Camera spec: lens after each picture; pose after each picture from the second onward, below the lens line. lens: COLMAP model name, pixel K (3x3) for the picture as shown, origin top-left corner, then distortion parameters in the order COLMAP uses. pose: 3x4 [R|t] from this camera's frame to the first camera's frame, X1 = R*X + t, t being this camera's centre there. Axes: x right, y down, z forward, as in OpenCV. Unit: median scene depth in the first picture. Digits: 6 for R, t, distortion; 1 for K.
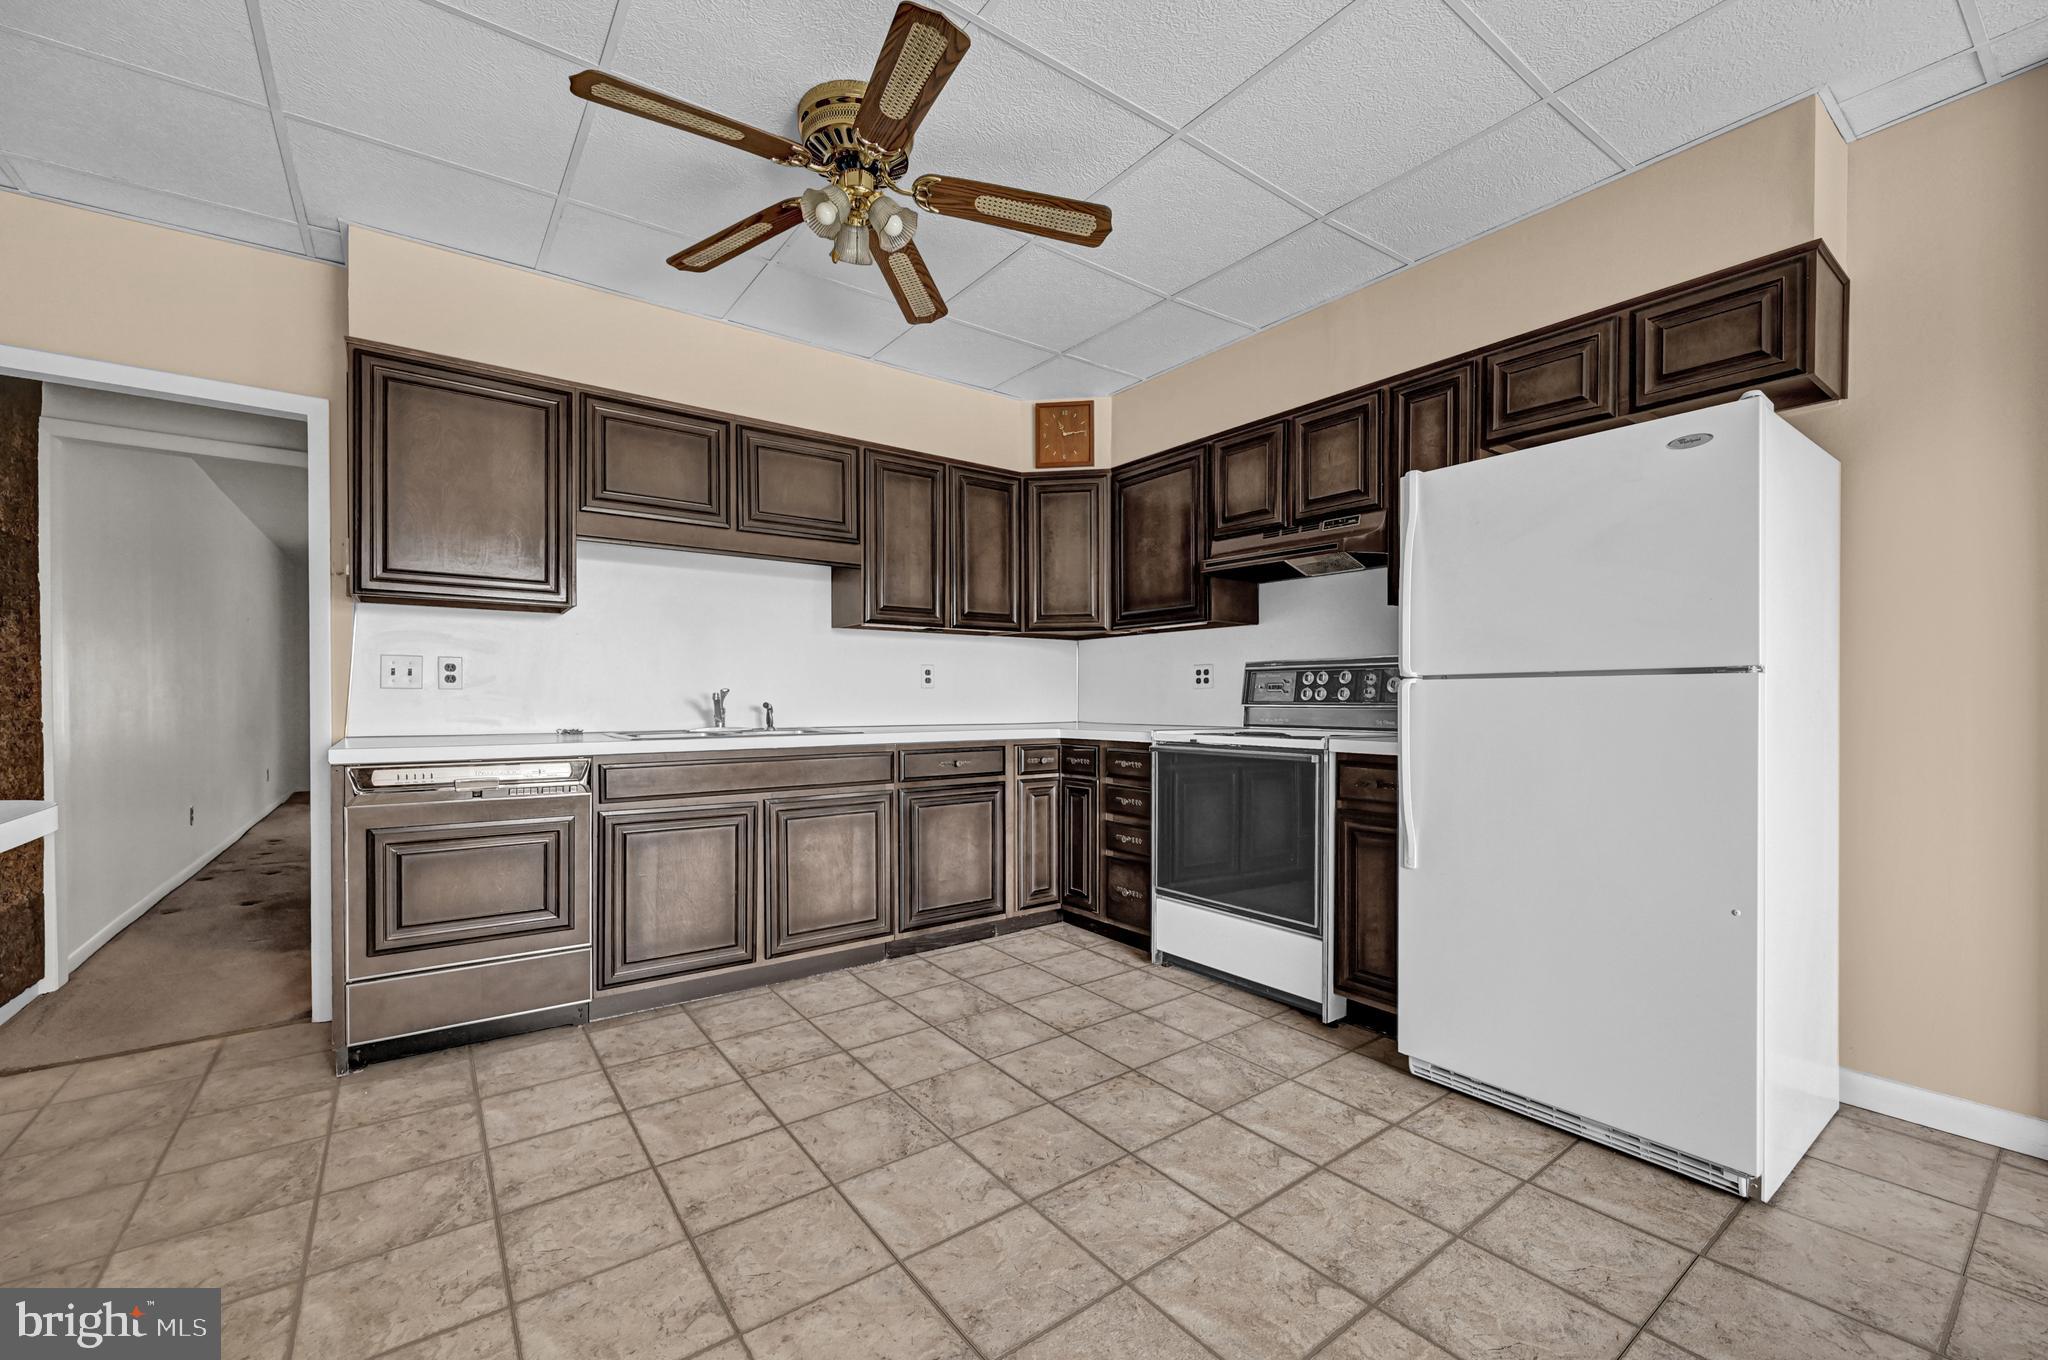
lens RADIAL K [[831.4, 0, 1011.0], [0, 831.4, 704.8], [0, 0, 1]] dist [0.000662, 0.000597]
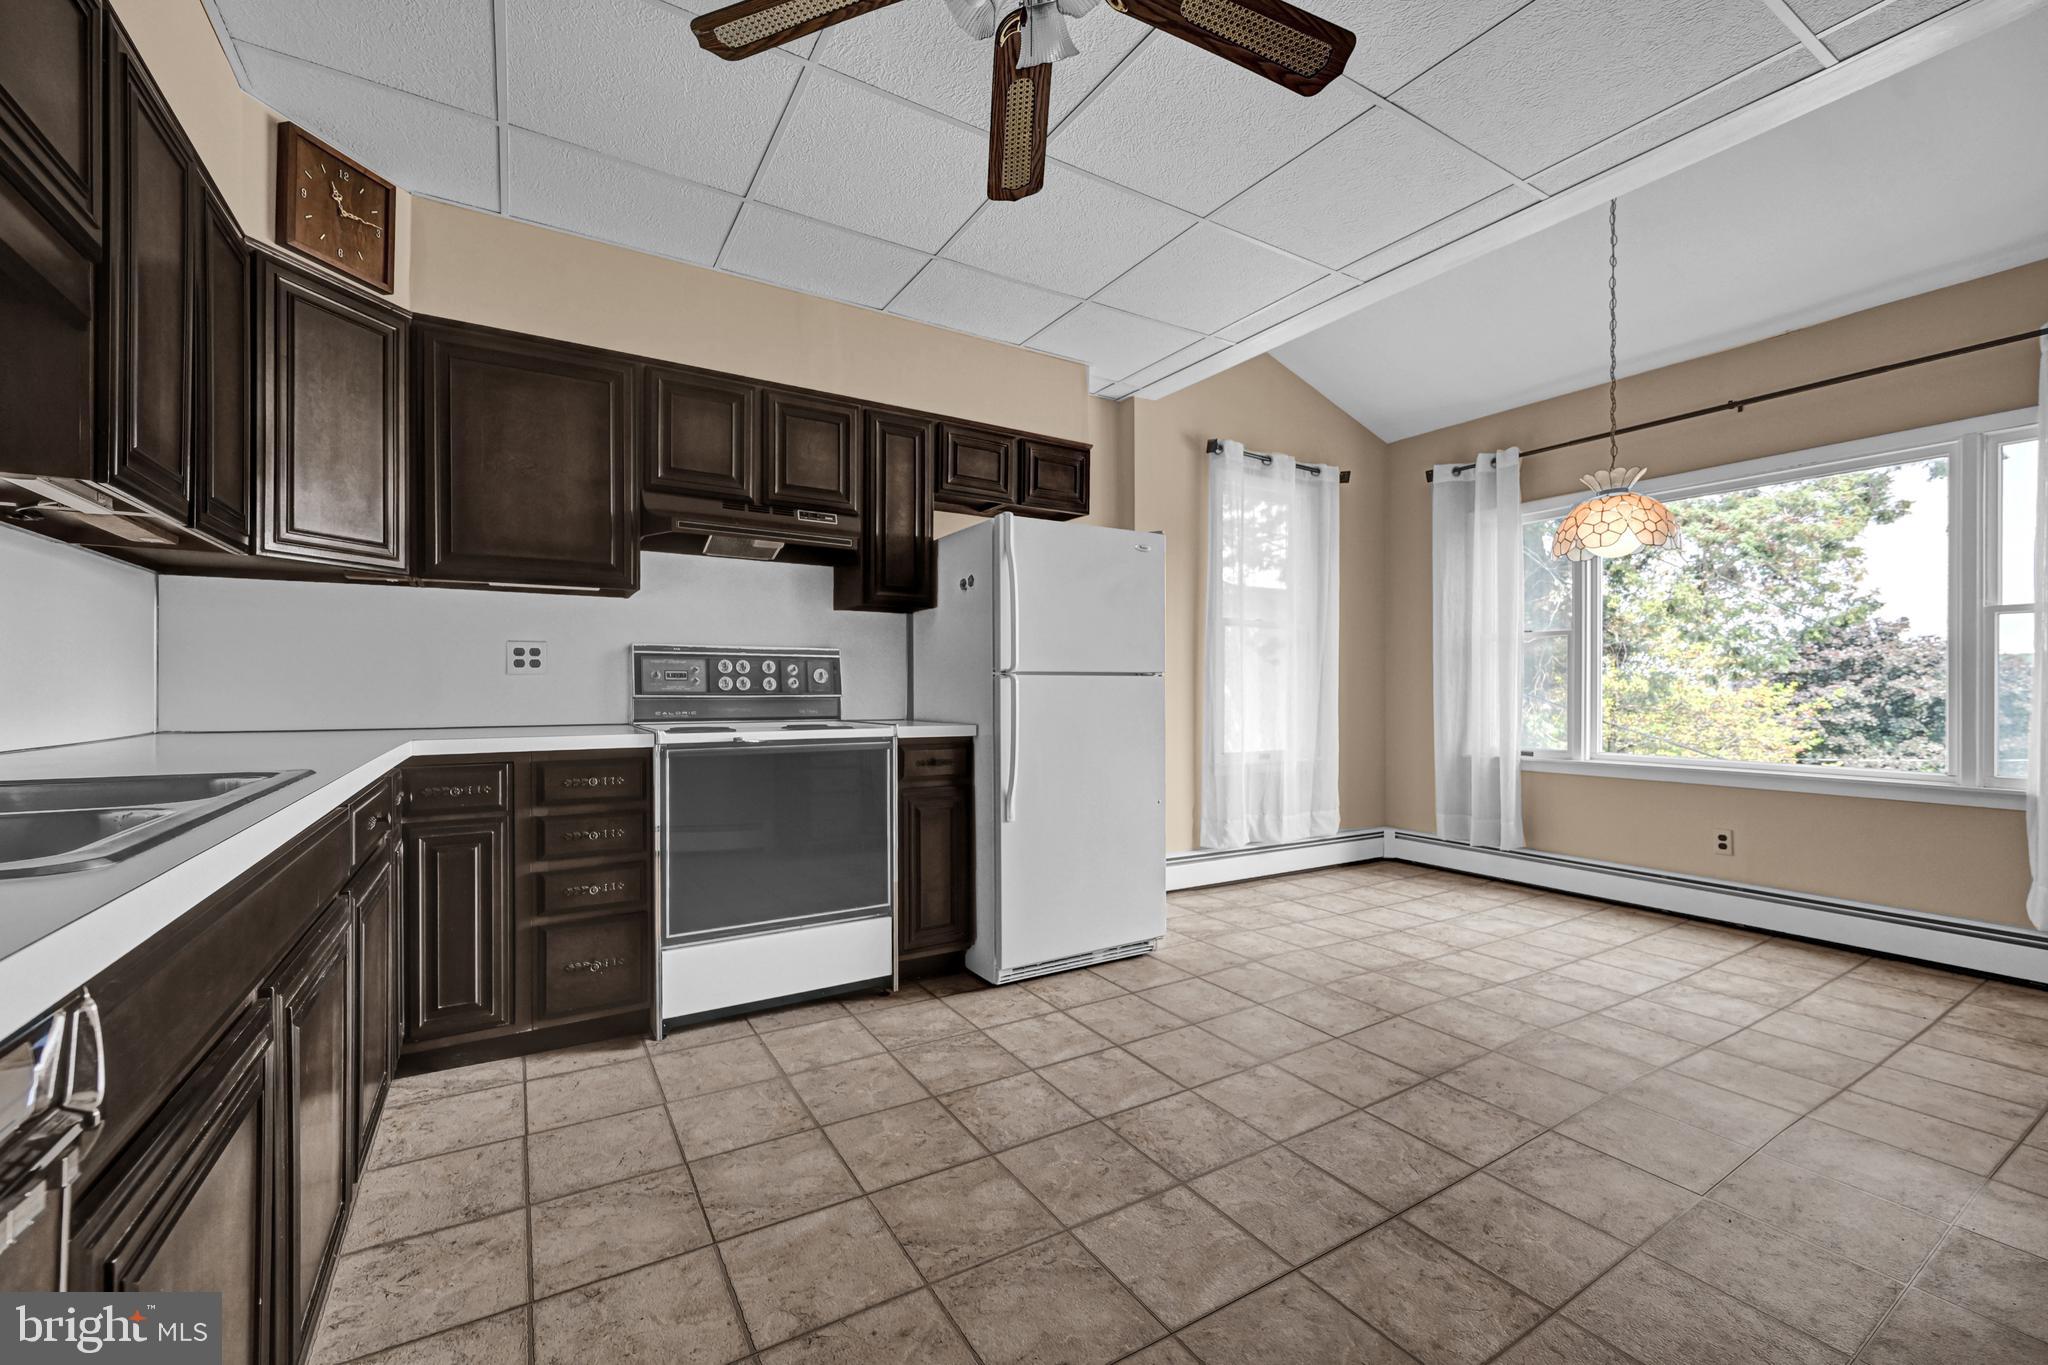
lens RADIAL K [[831.7, 0, 1016.7], [0, 831.7, 696.5], [0, 0, 1]] dist [-0.002182, 0.001731]
pose [[0.077463, -0.005815, 0.996978, -0.679058], [0.005869, 0.999968, 0.005377, -0.002290], [-0.996978, 0.005435, 0.077495, 0.758343]]
